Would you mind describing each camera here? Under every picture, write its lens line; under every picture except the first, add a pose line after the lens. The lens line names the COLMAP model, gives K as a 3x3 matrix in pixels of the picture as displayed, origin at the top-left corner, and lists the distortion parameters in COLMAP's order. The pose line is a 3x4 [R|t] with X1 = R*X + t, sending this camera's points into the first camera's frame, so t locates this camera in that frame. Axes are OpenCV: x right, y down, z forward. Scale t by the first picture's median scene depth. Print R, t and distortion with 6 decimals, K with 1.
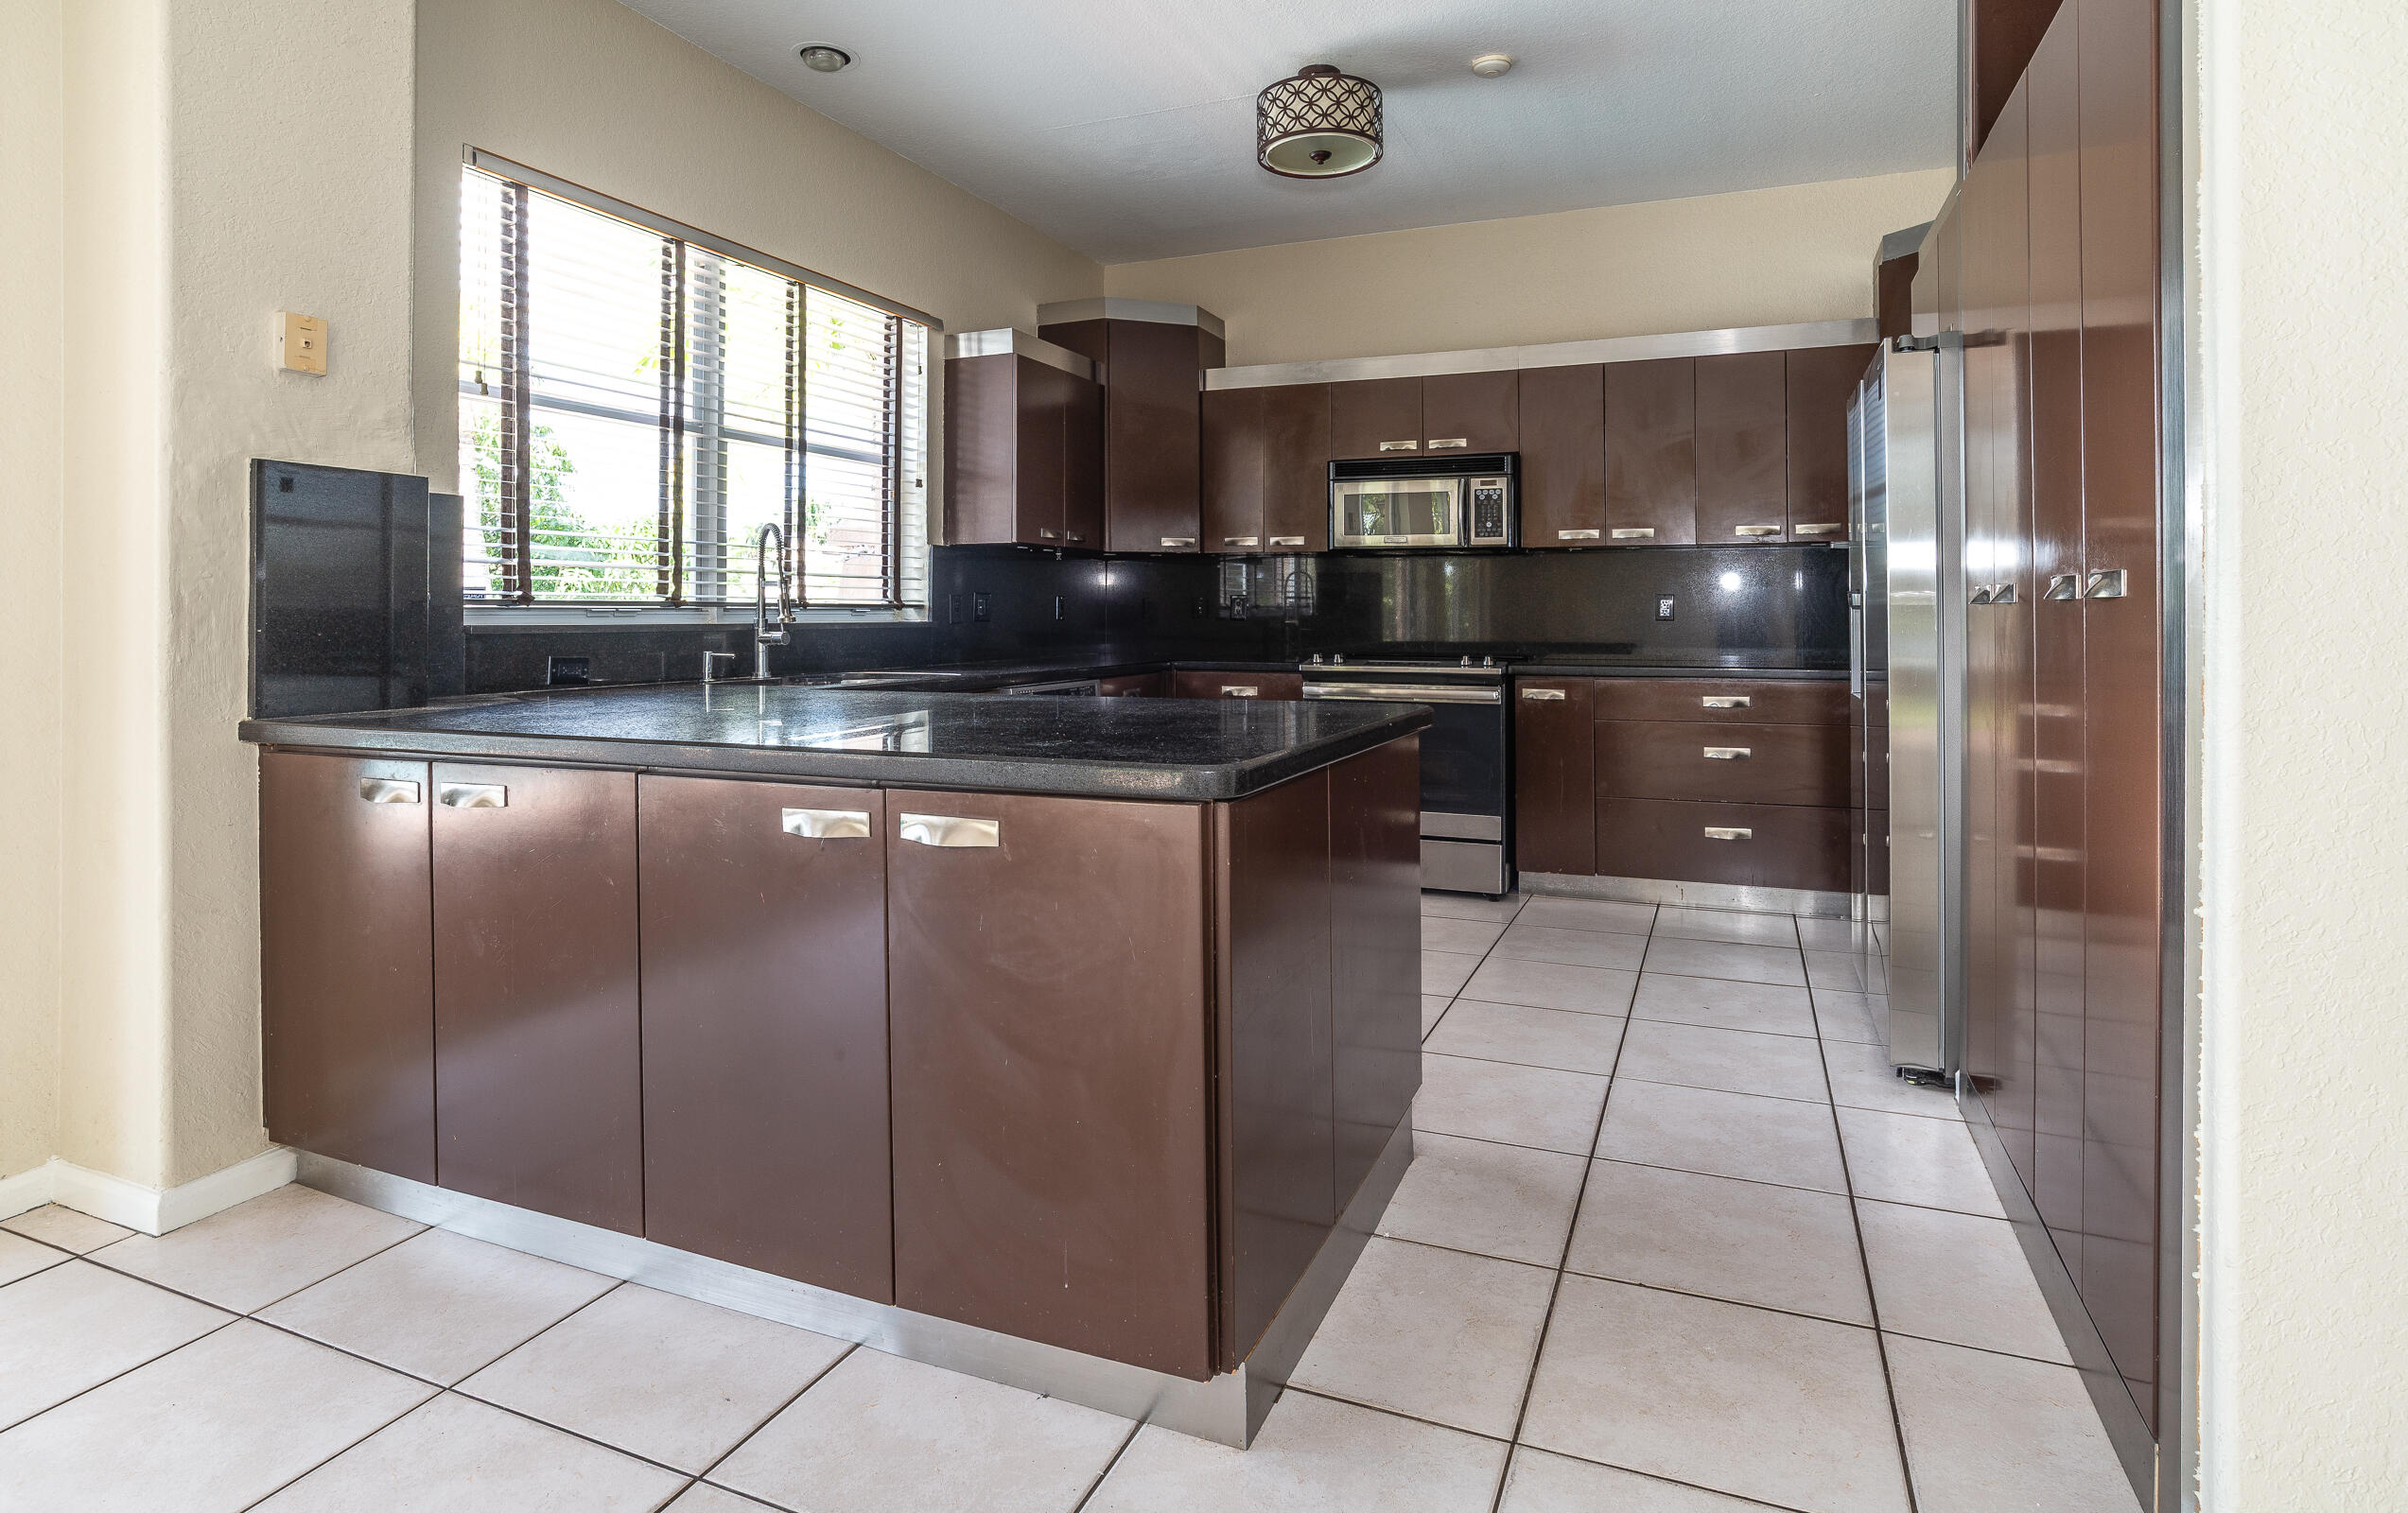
lens RADIAL K [[1329.8, 0, 1206.2], [0, 1329.8, 603.8], [0, 0, 1]] dist [-0.011042, -0.000116]
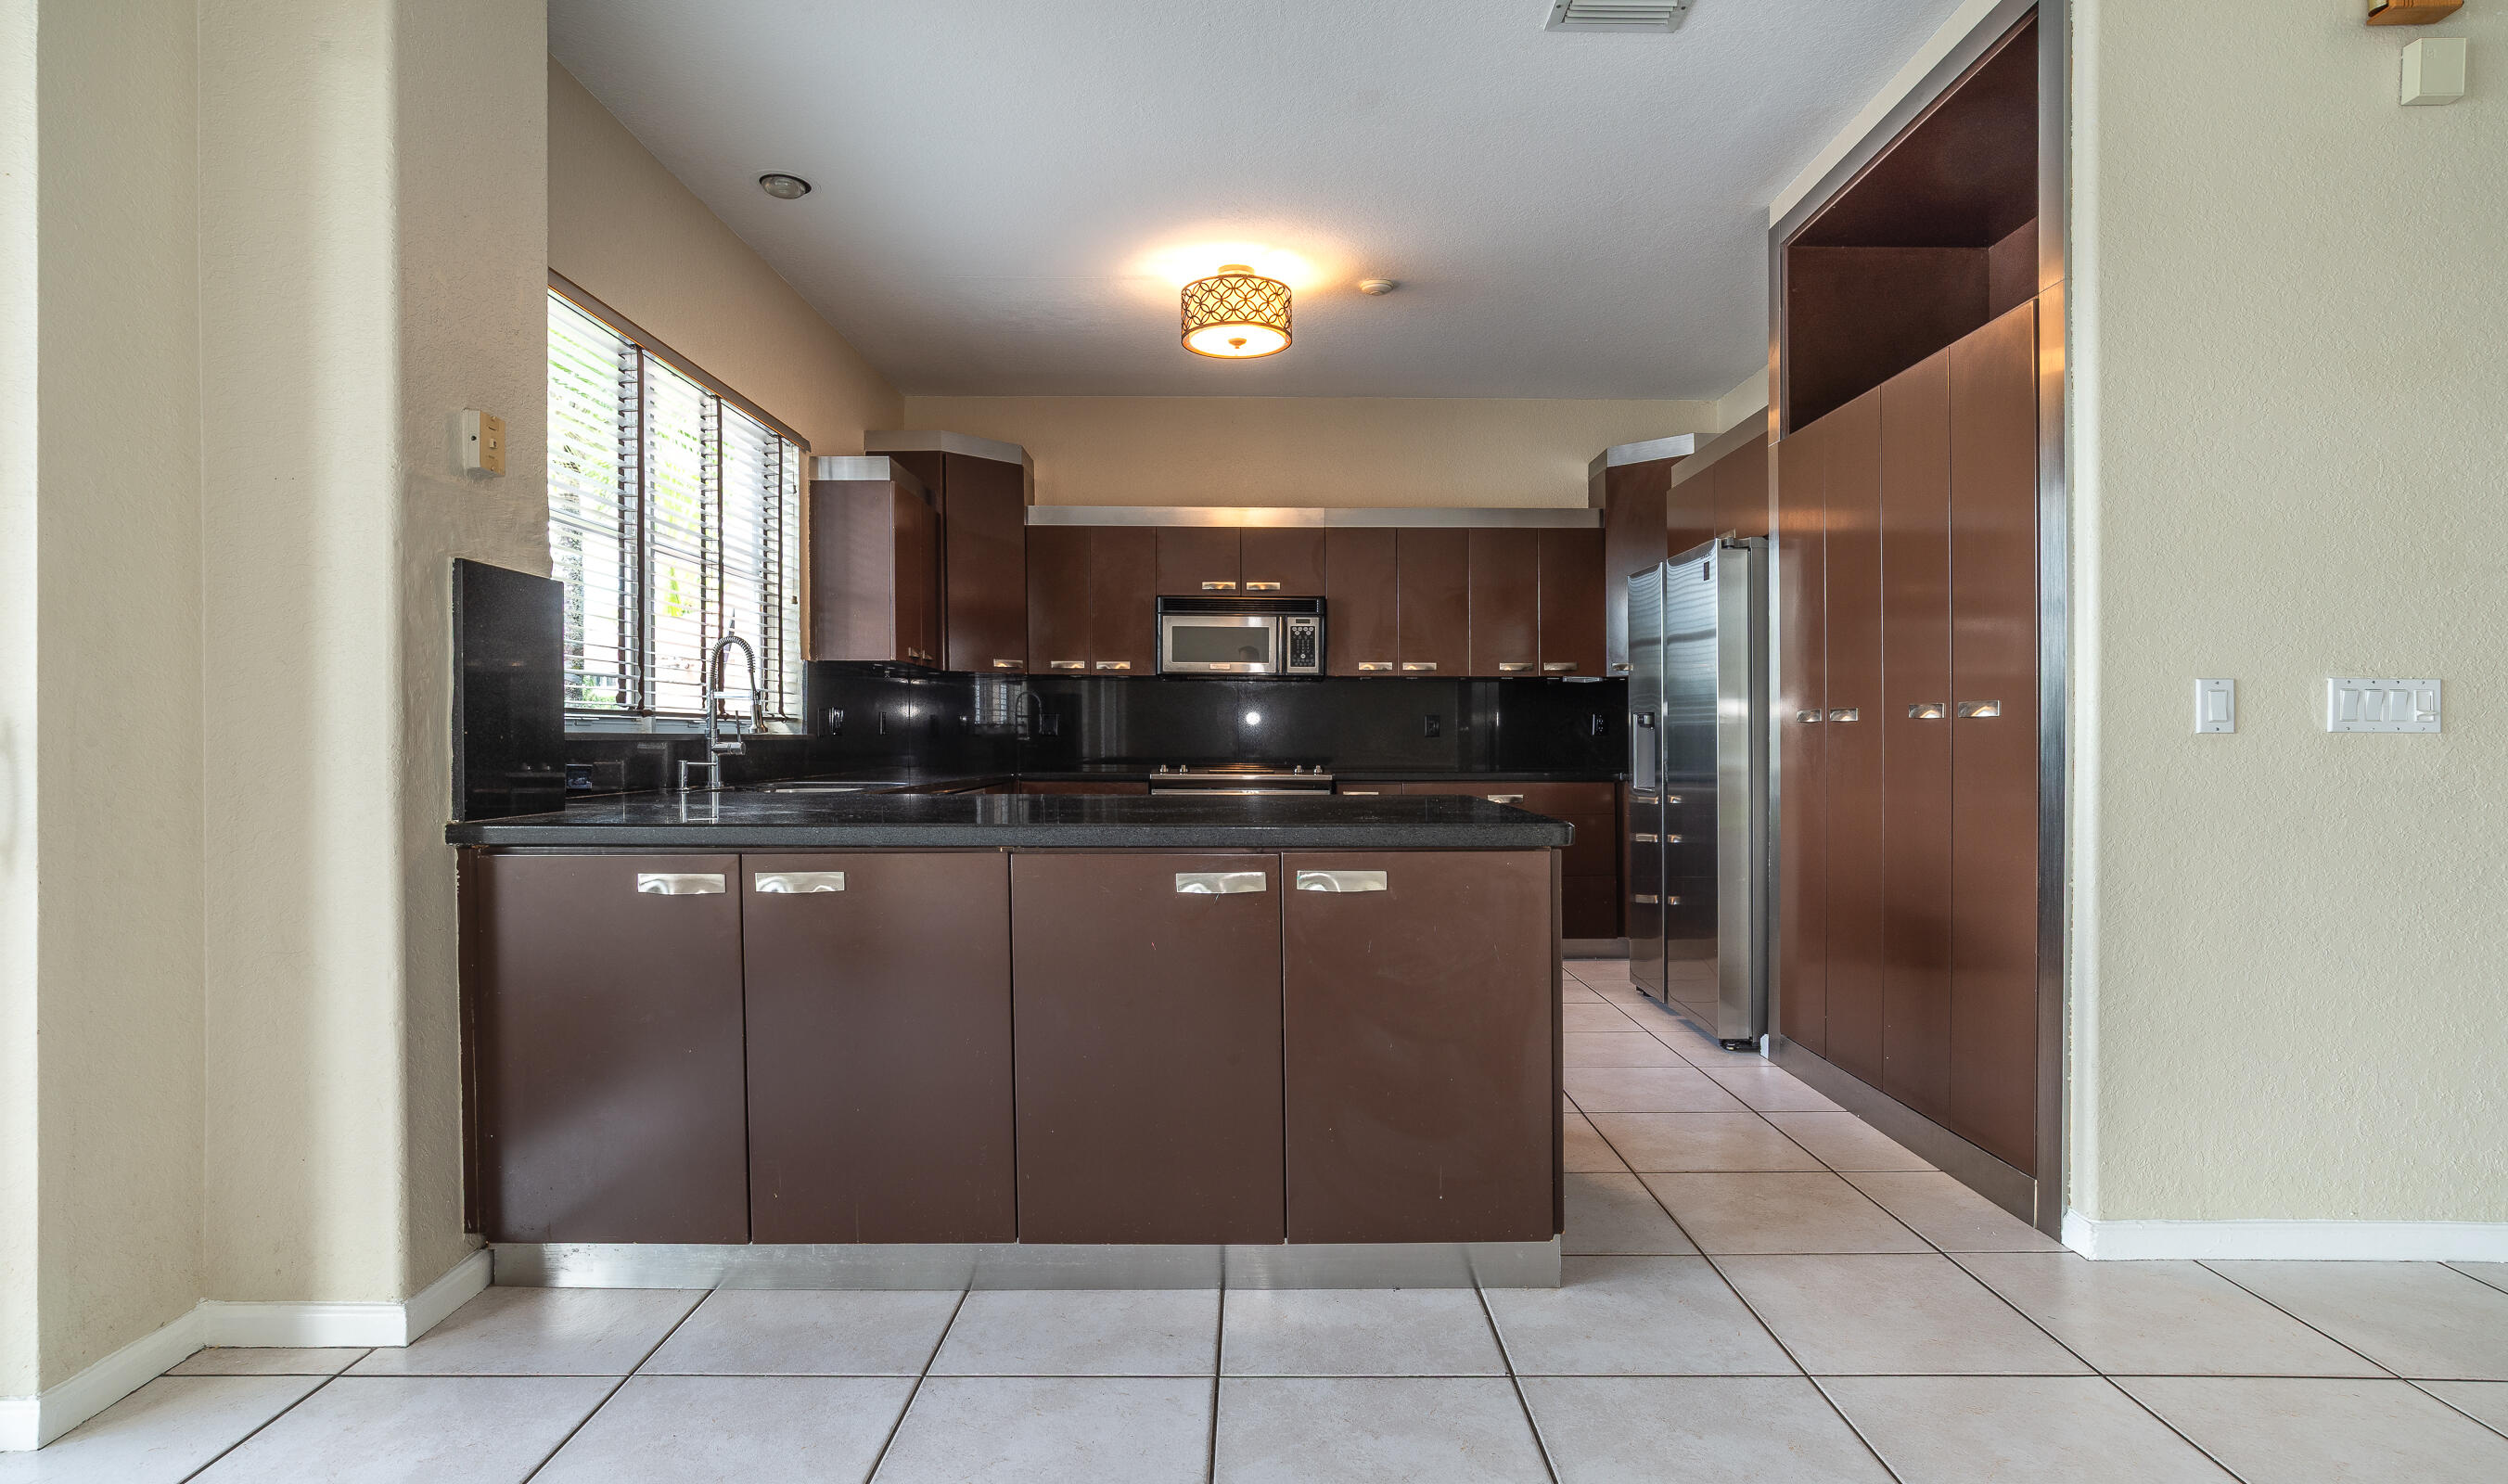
lens RADIAL K [[1298.6, 0, 1253.2], [0, 1298.6, 730.4], [0, 0, 1]] dist [-0.002045, -0.000031]
pose [[0.922072, 0.006517, 0.386963, -0.287453], [-0.007169, 0.999974, 0.000241, 0.007630], [-0.386952, -0.002996, 0.922095, -0.065974]]
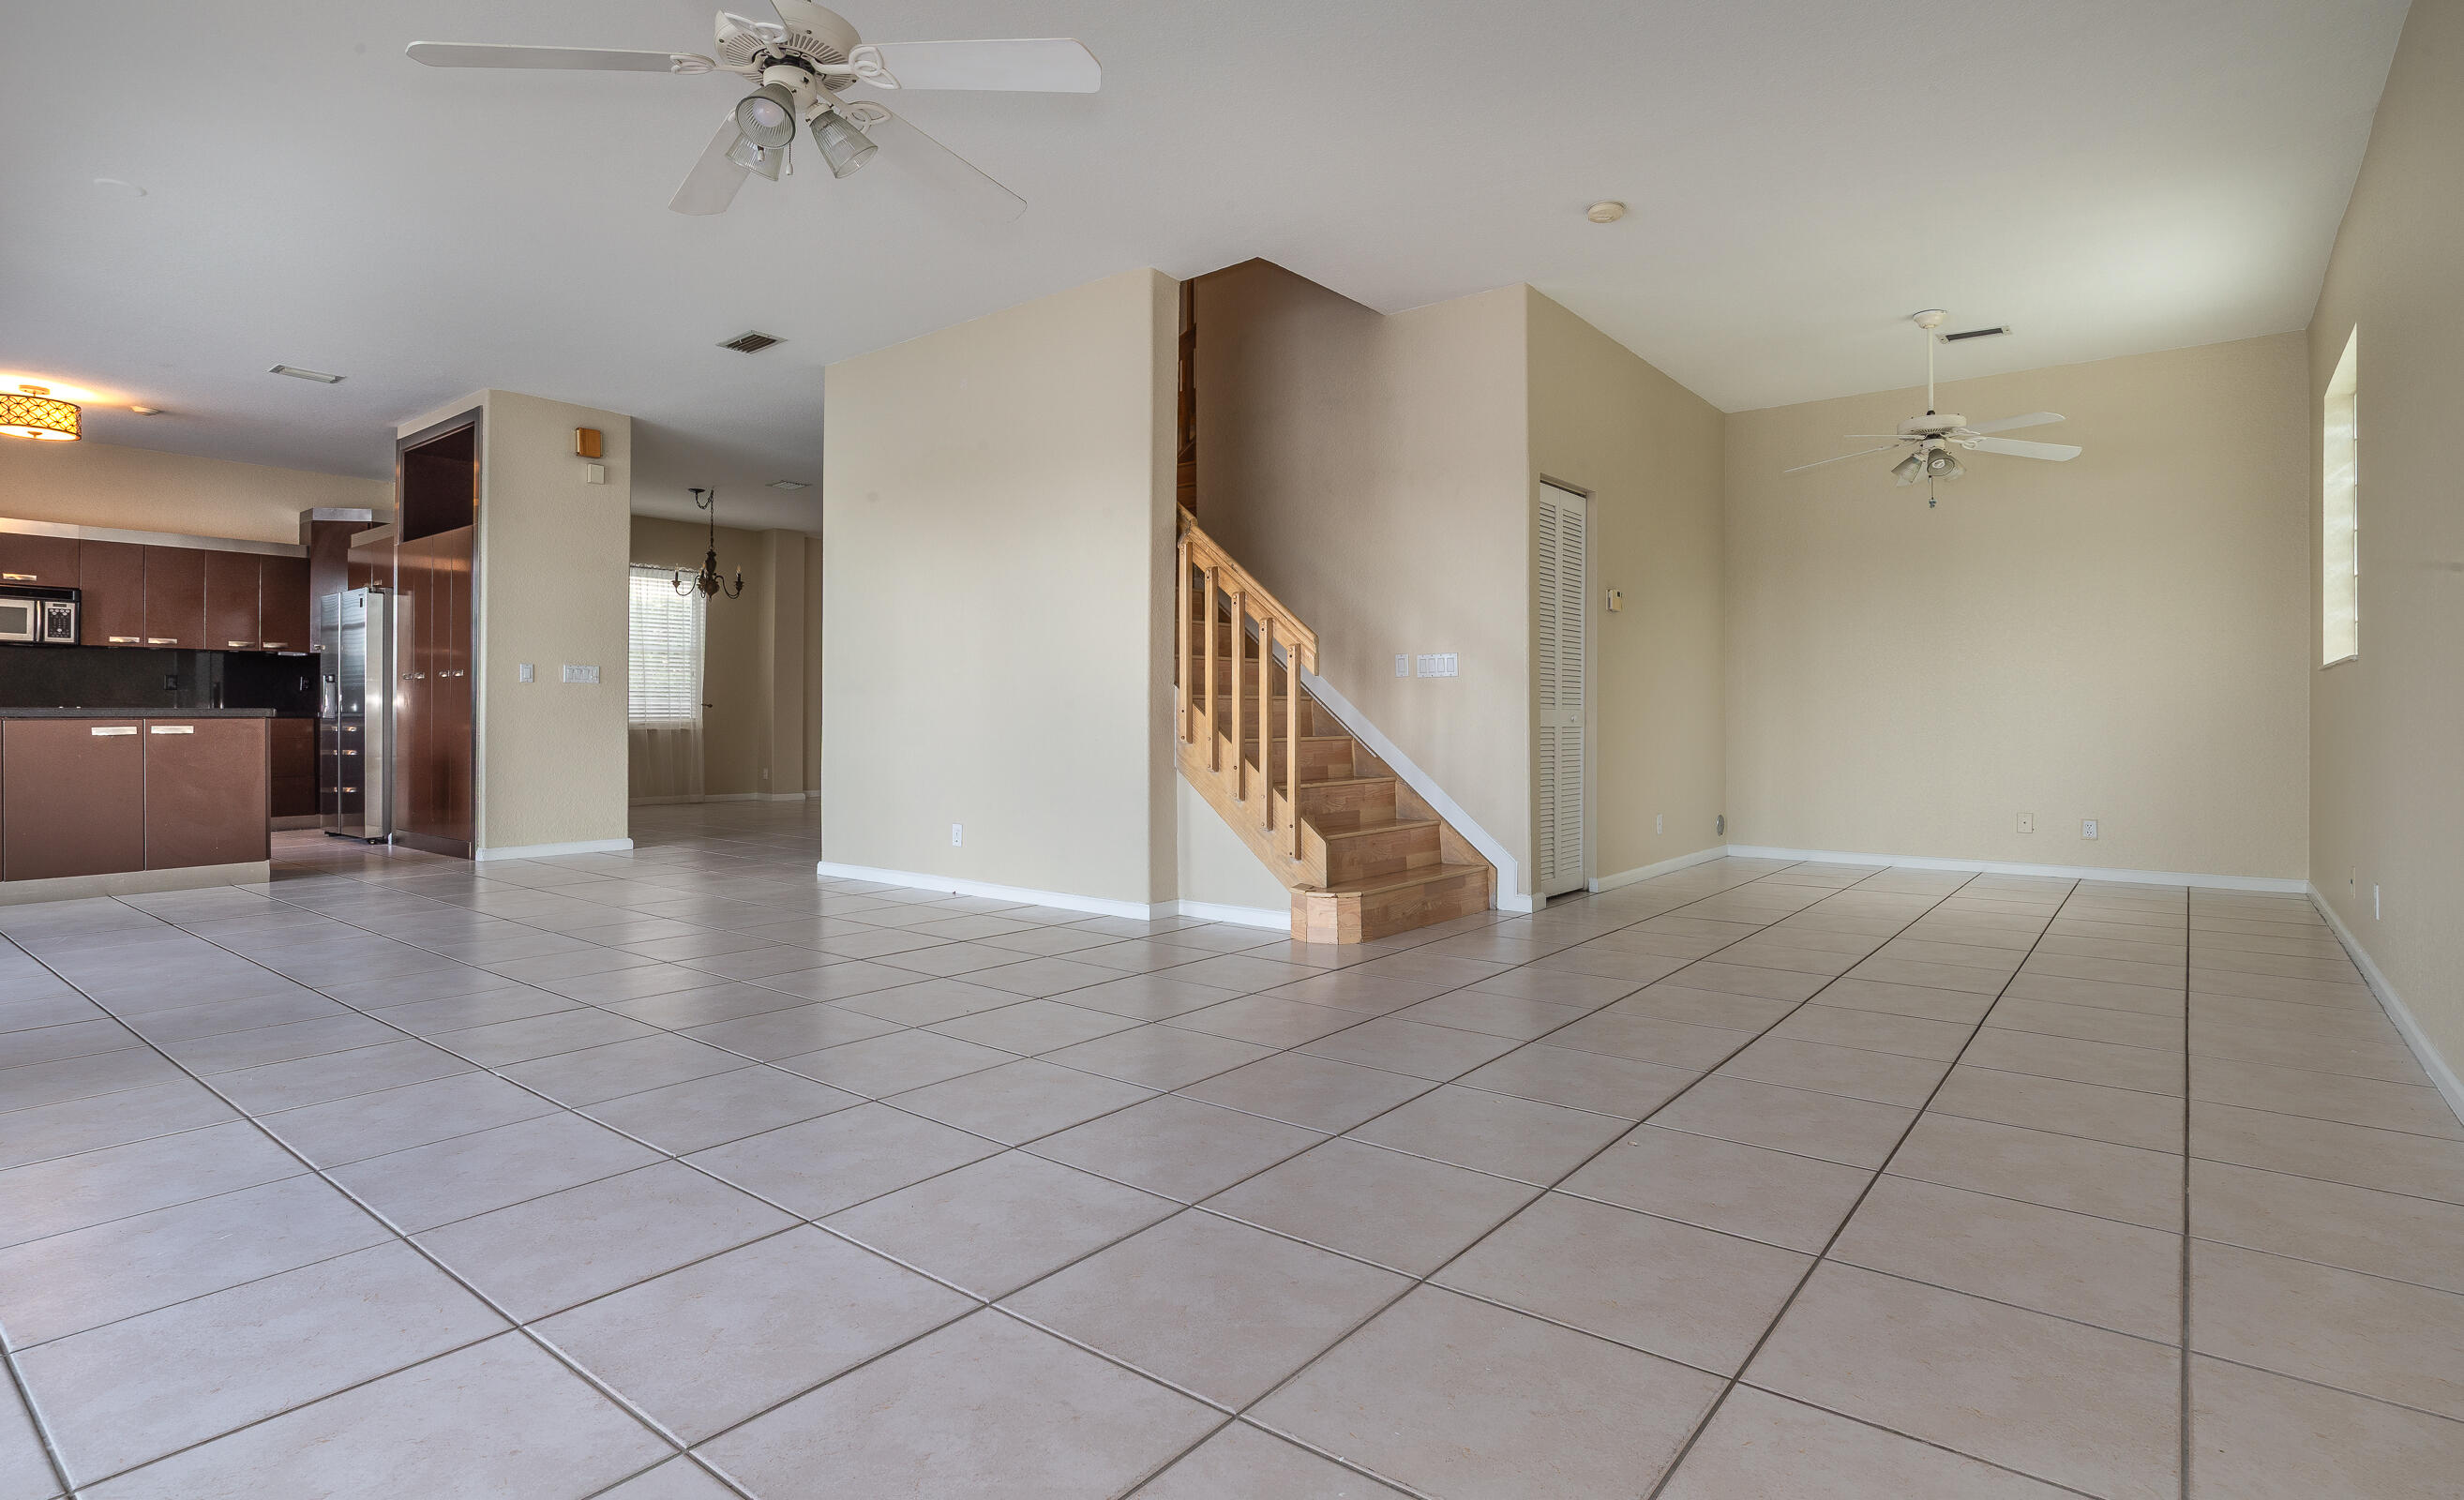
lens RADIAL K [[1401.6, 0, 1245.0], [0, 1401.6, 712.3], [0, 0, 1]] dist [-0.001686, 0.000366]
pose [[0.334680, 0.014418, 0.942221, -0.974402], [-0.011725, 0.999869, -0.011135, 0.047838], [-0.942259, -0.007321, 0.334806, -1.032738]]
